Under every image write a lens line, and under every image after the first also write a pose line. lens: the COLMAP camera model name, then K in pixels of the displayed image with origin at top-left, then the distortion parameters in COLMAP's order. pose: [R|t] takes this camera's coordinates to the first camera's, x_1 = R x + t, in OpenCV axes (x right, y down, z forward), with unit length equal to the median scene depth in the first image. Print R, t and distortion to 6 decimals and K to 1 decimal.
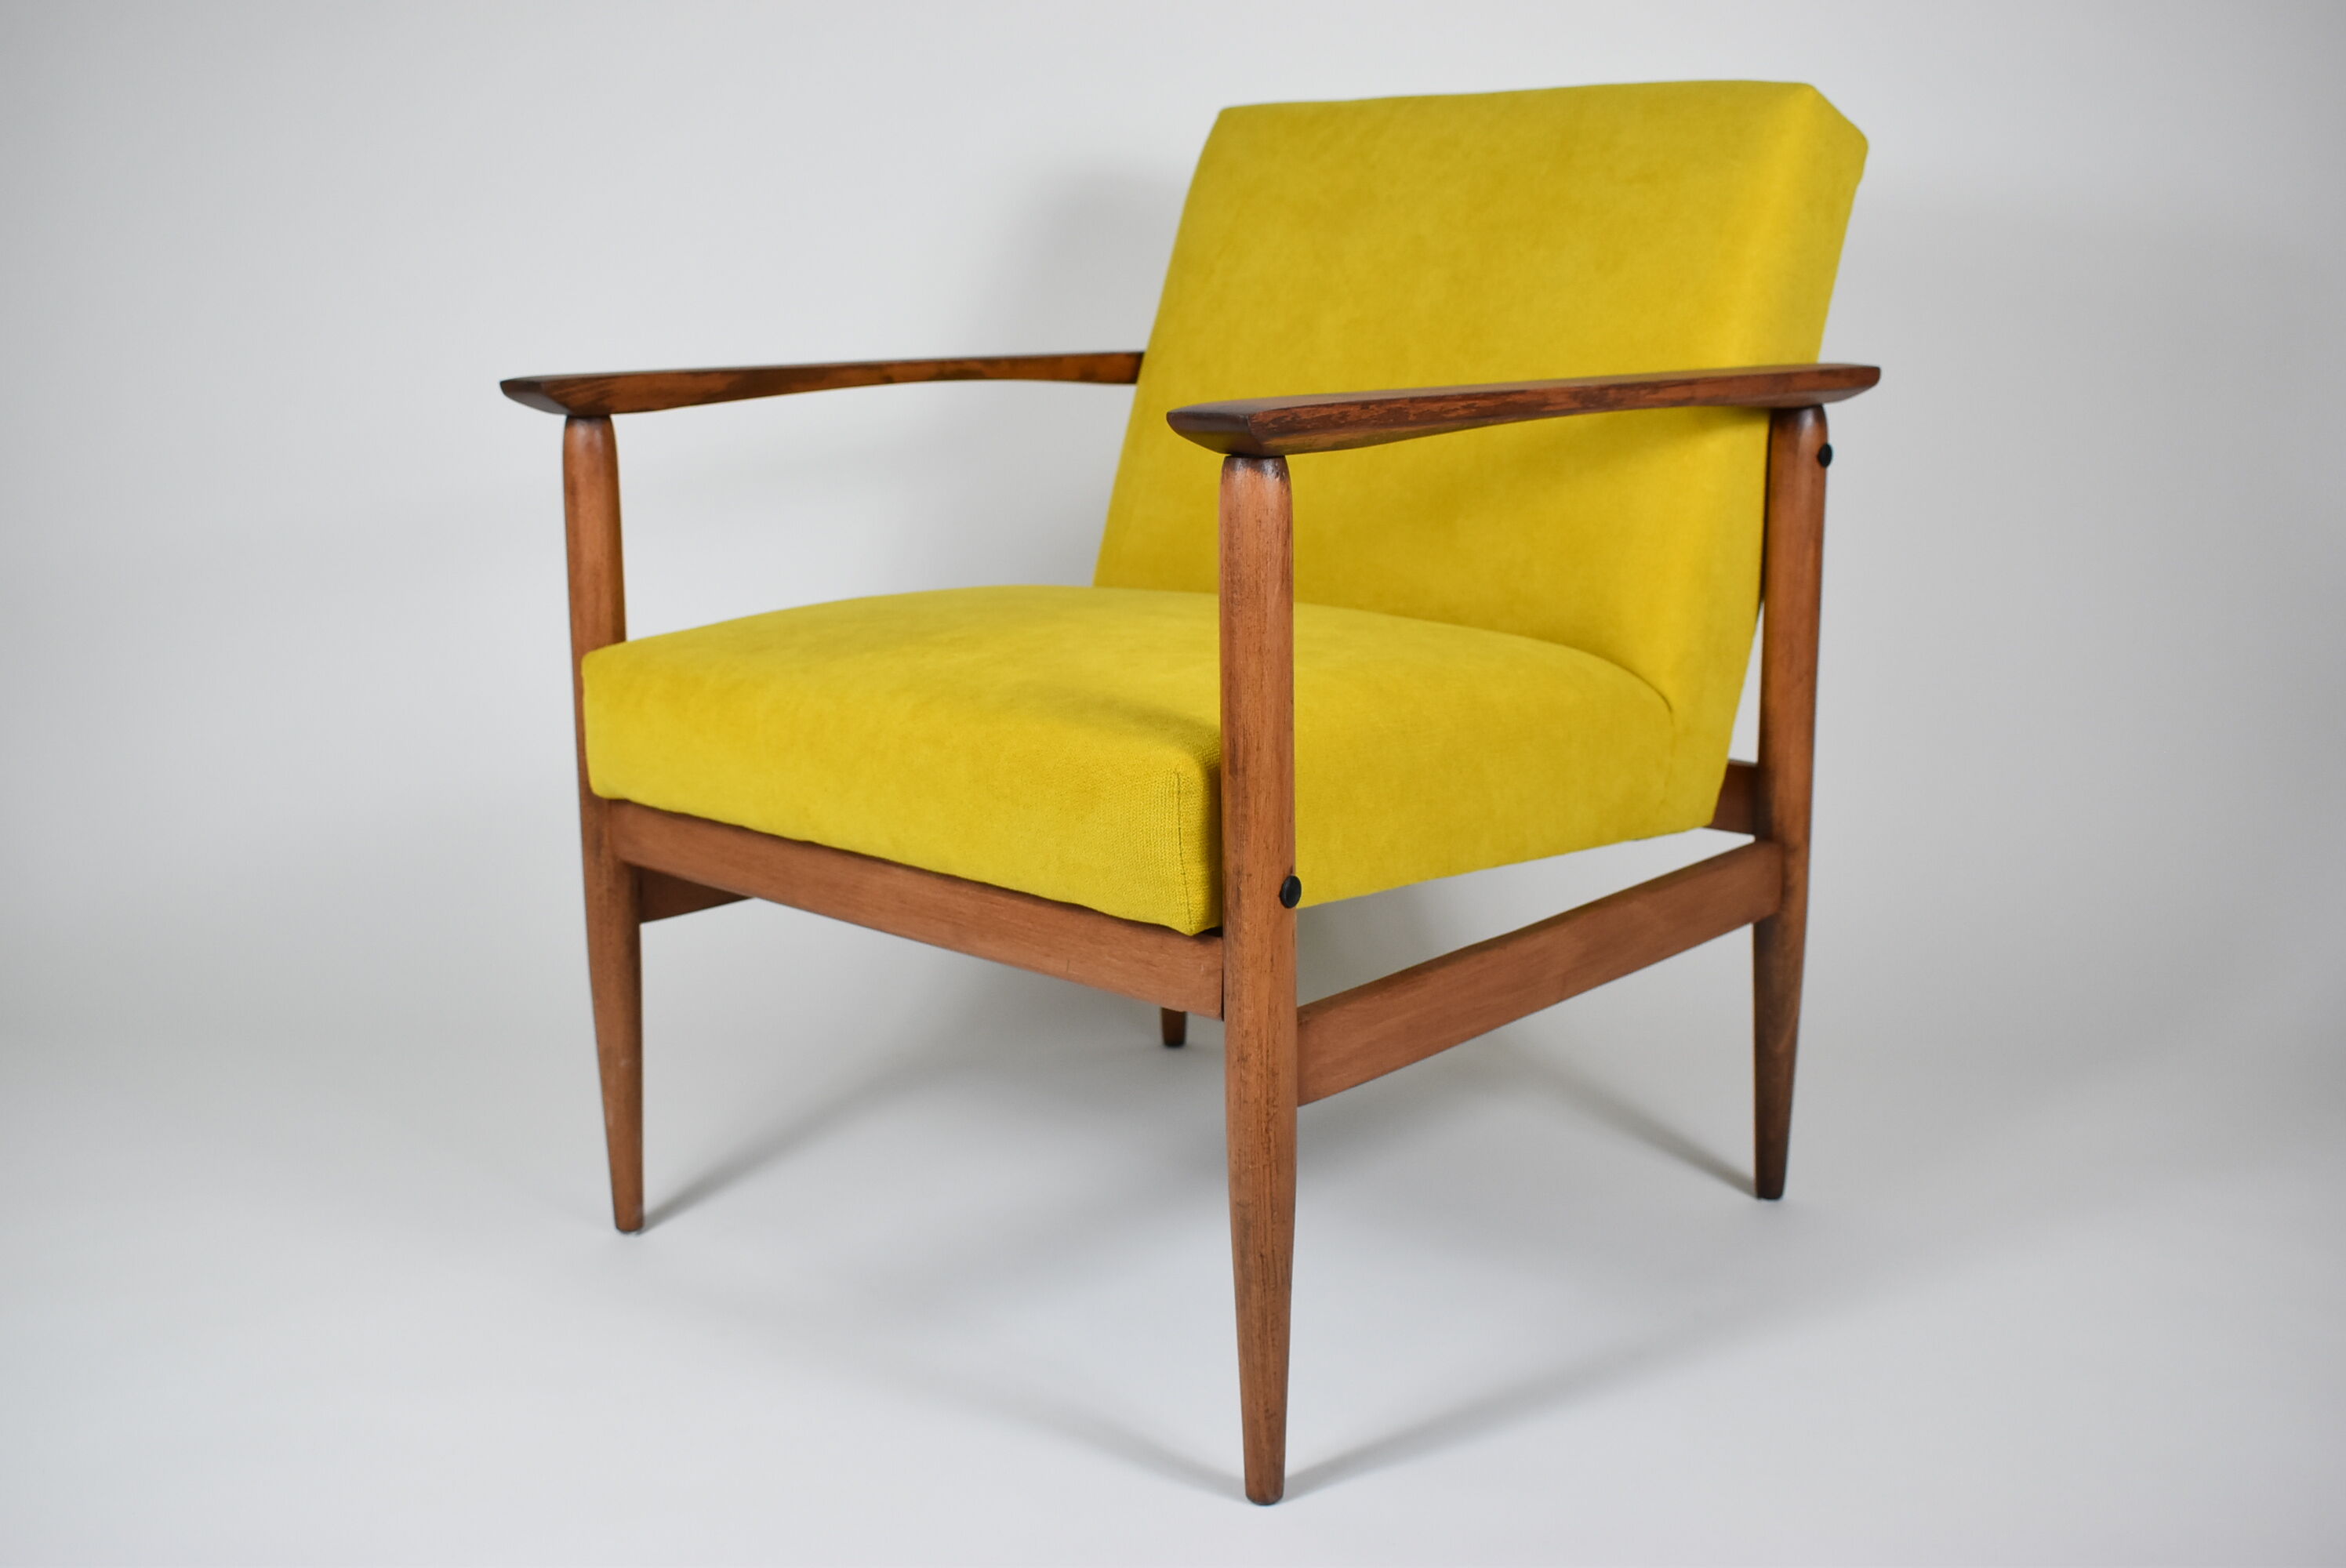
lens RADIAL K [[2412.8, 0, 1174.9], [0, 2412.8, 777.0], [0, 0, 1]] dist [-0.030595, 0.000000]
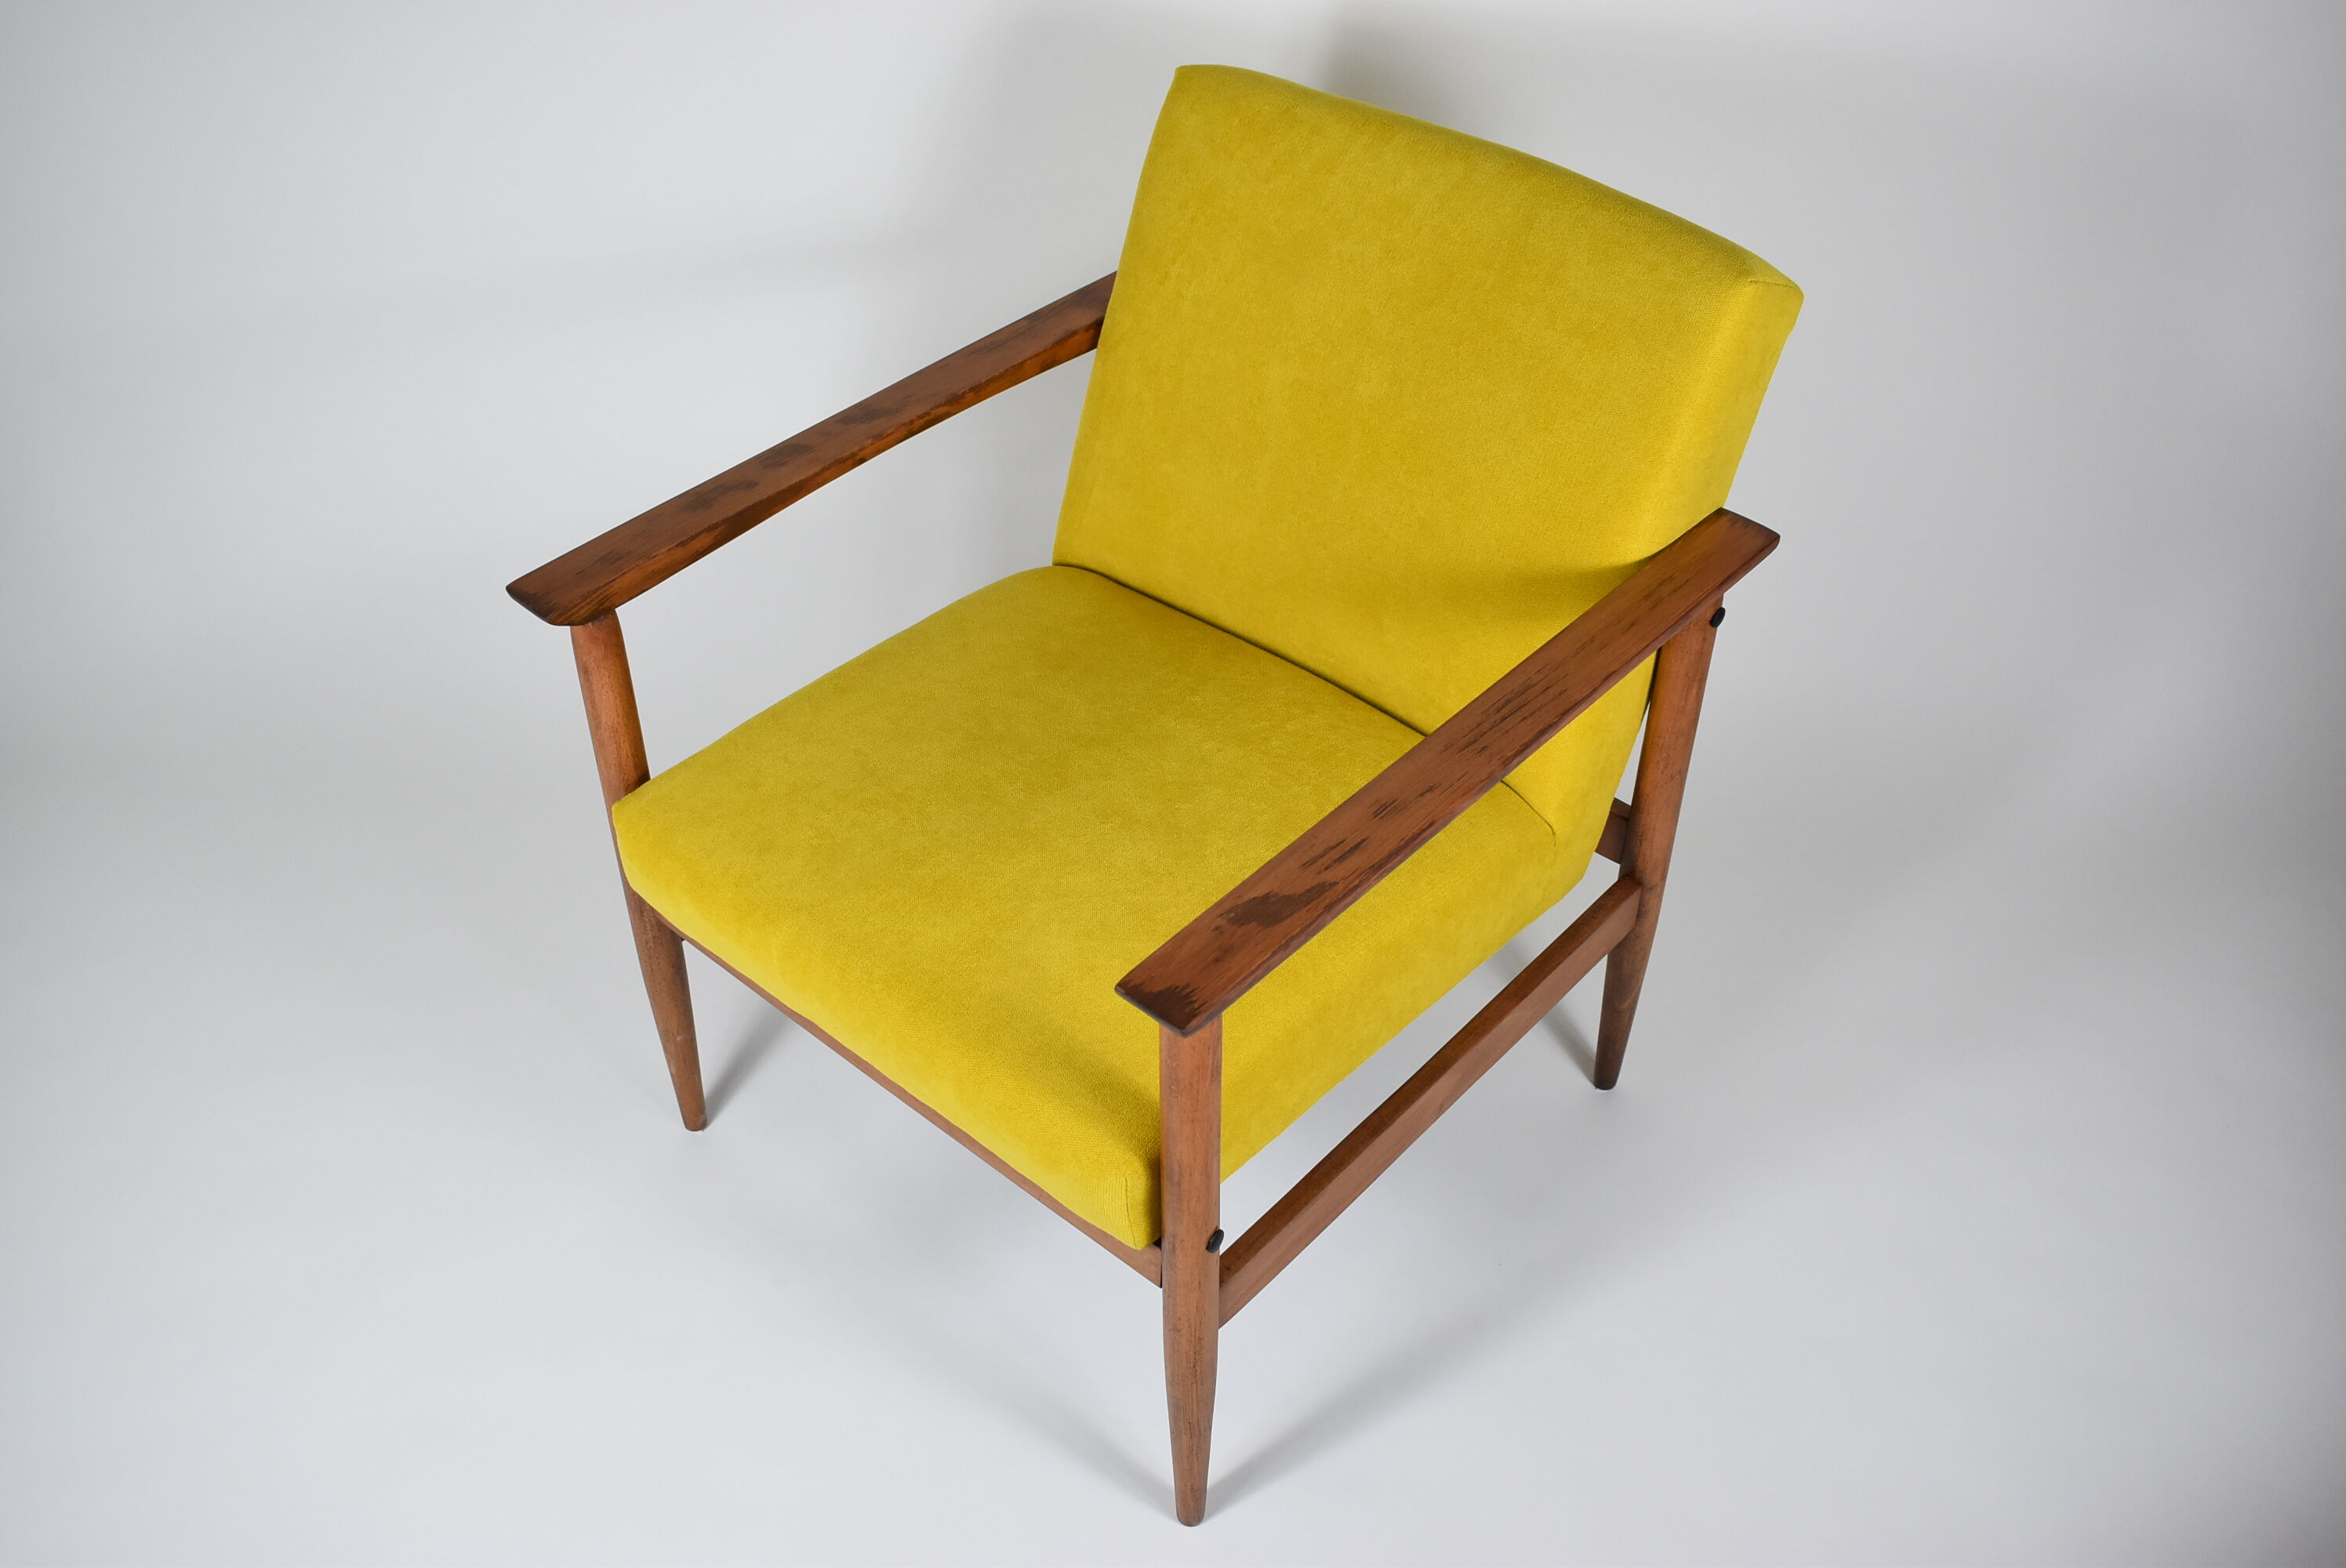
lens RADIAL K [[2188.9, 0, 1170.0], [0, 2188.9, 878.9], [0, 0, 1]] dist [-0.063986, 0.000000]
pose [[0.999920, 0.002634, 0.012394, 0.006959], [-0.008500, 0.864858, 0.501944, -0.510630], [-0.009397, -0.502009, 0.864811, 0.075904]]
